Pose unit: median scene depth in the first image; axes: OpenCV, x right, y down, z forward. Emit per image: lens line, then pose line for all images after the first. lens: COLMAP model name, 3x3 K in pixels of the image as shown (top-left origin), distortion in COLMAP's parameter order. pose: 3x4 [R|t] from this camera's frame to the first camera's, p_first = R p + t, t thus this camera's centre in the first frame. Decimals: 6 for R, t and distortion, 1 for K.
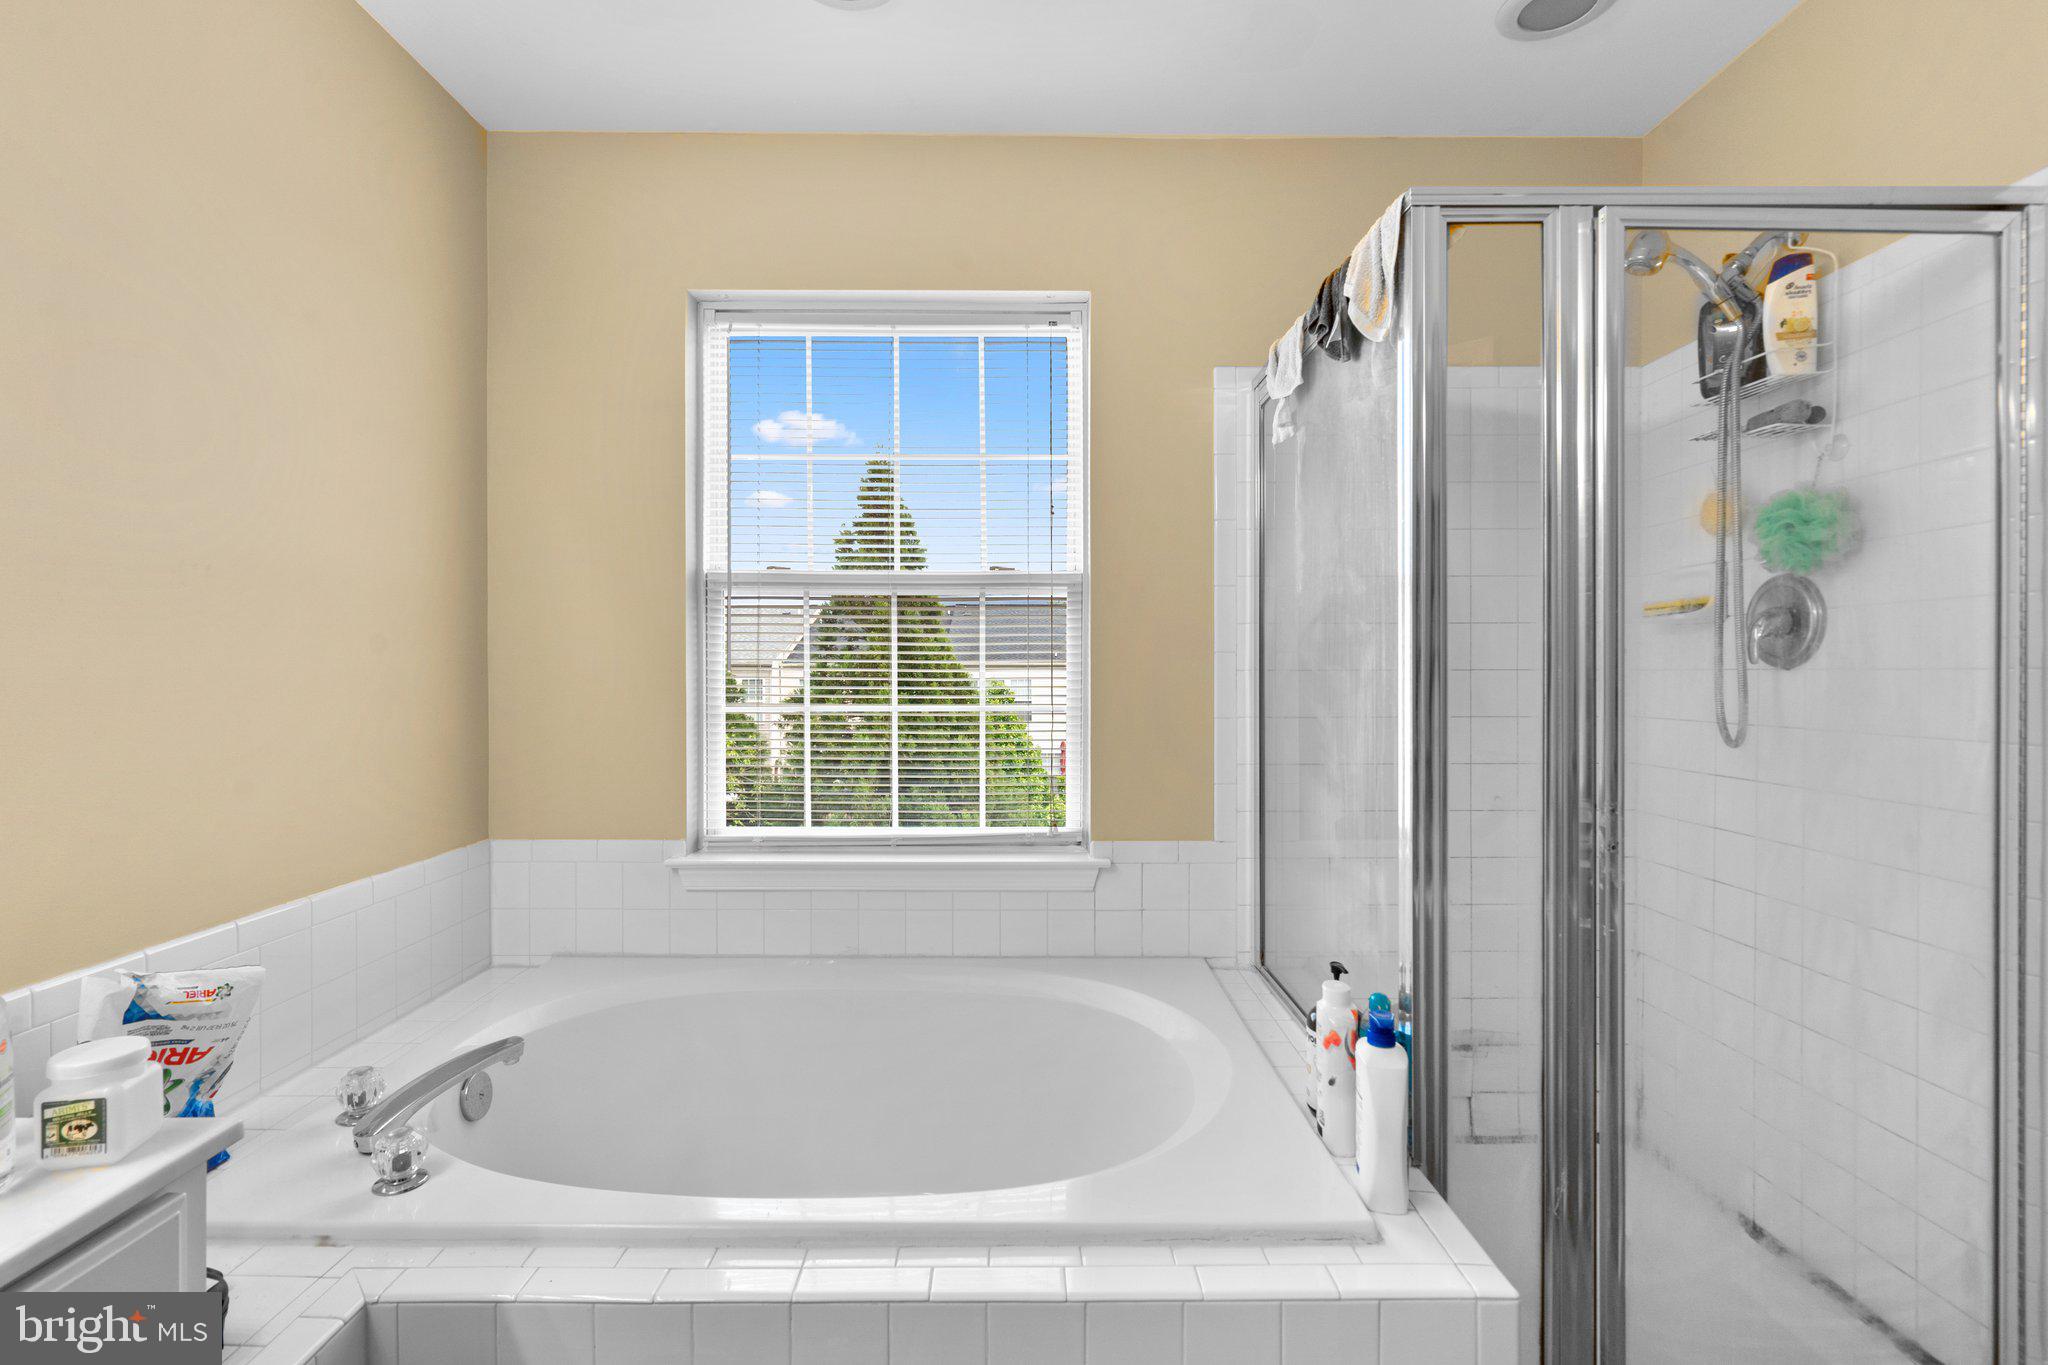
lens RADIAL K [[943.6, 0, 1025.0], [0, 943.6, 676.5], [0, 0, 1]] dist [-0.001838, 0.002350]
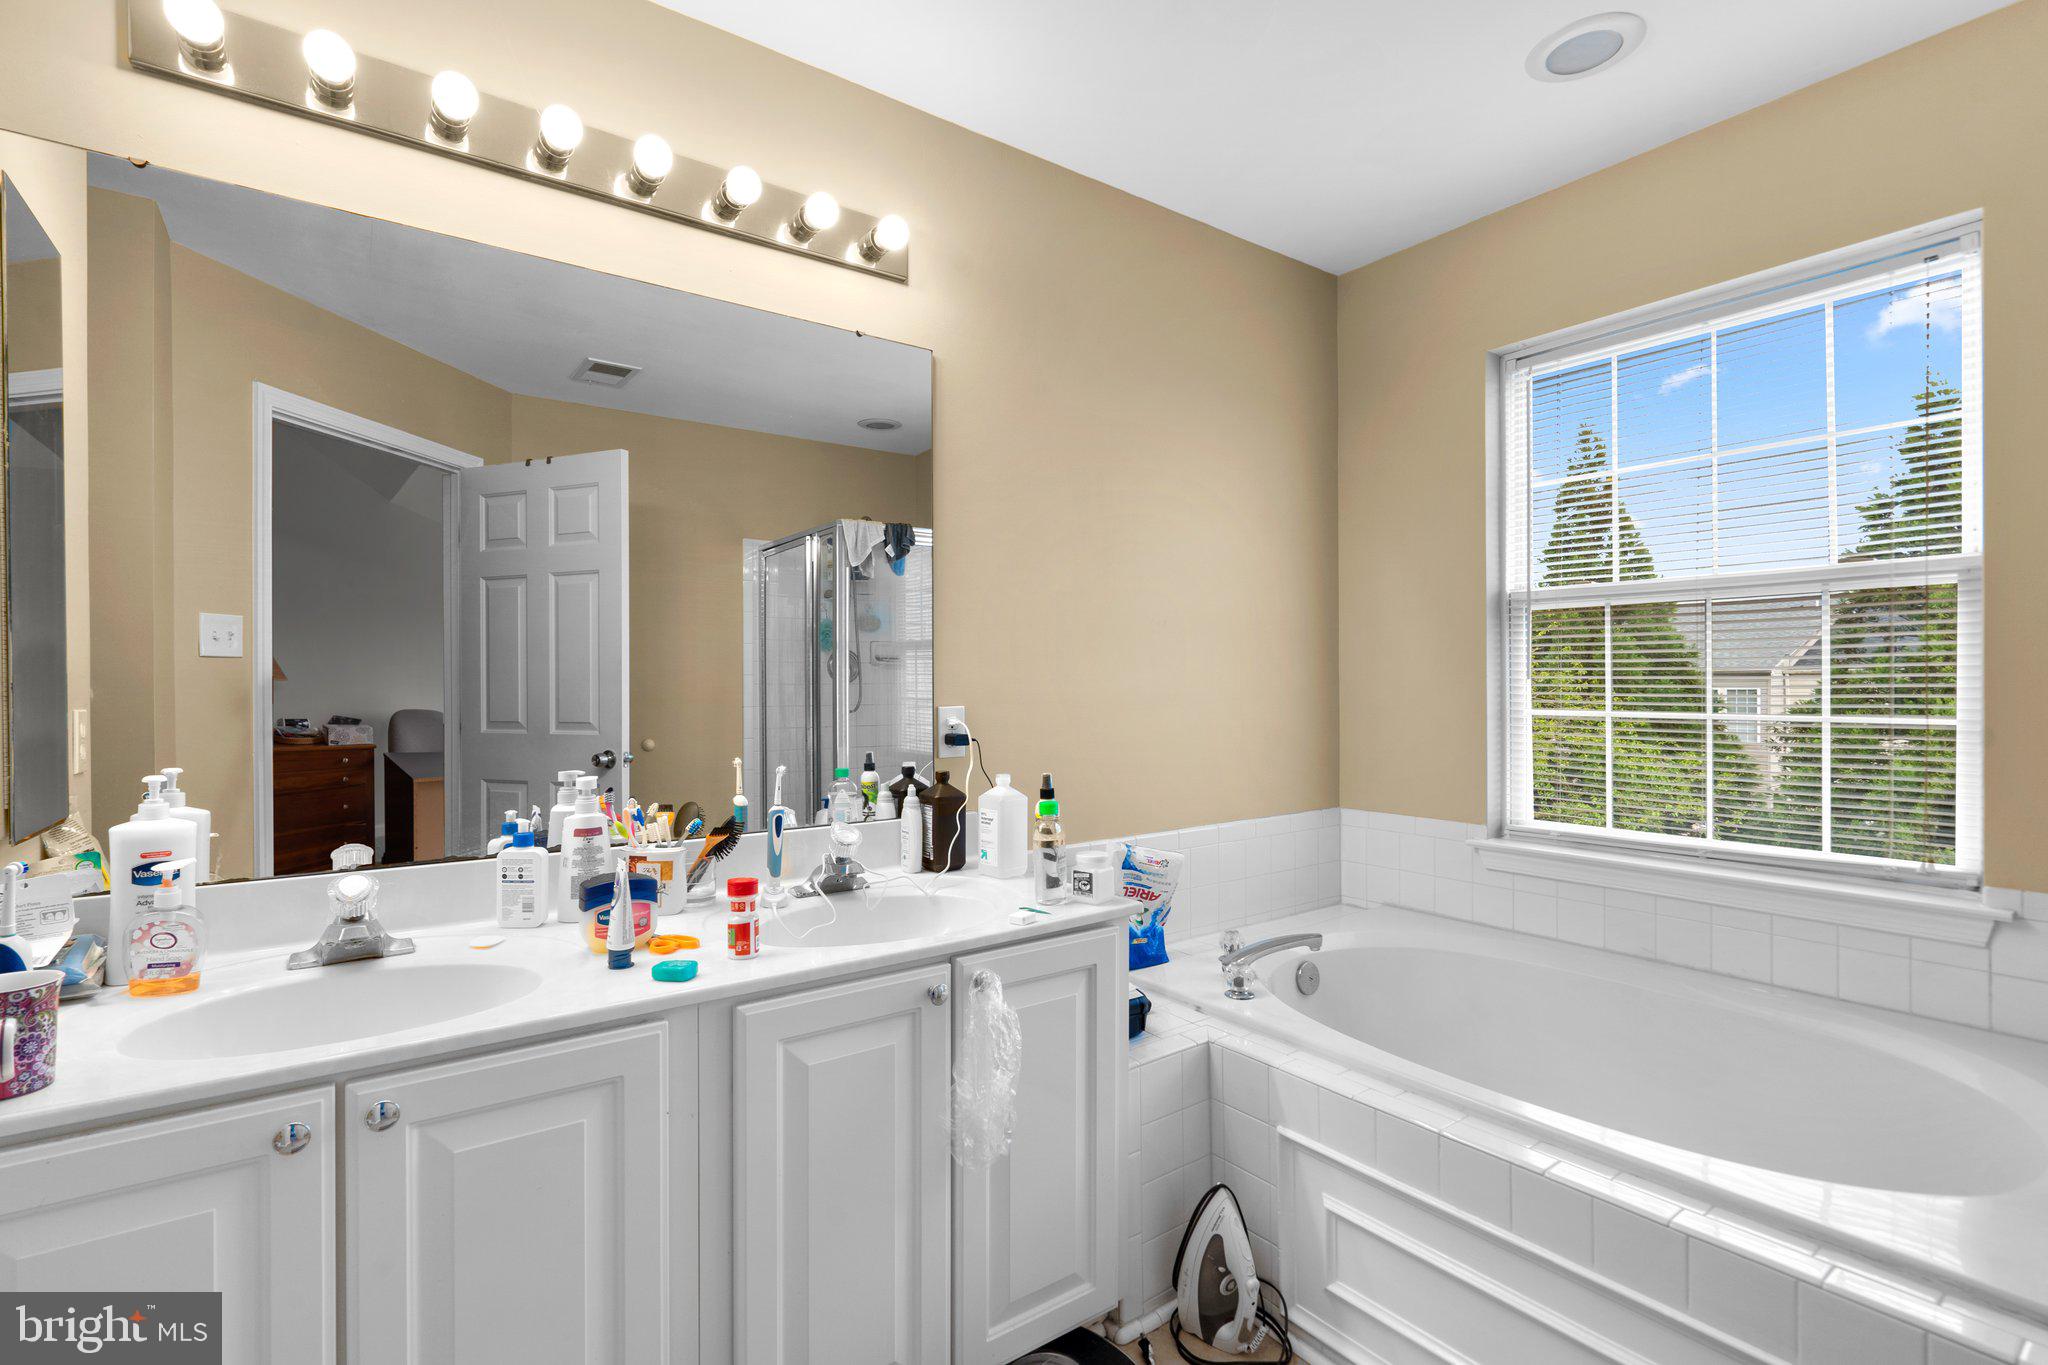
lens RADIAL K [[943.6, 0, 1020.4], [0, 943.6, 686.5], [0, 0, 1]] dist [-0.001838, 0.002350]
pose [[0.590013, -0.002387, -0.807390, 0.239517], [0.002339, 0.999996, -0.001247, 0.002120], [0.807390, -0.001153, 0.590017, -0.148522]]
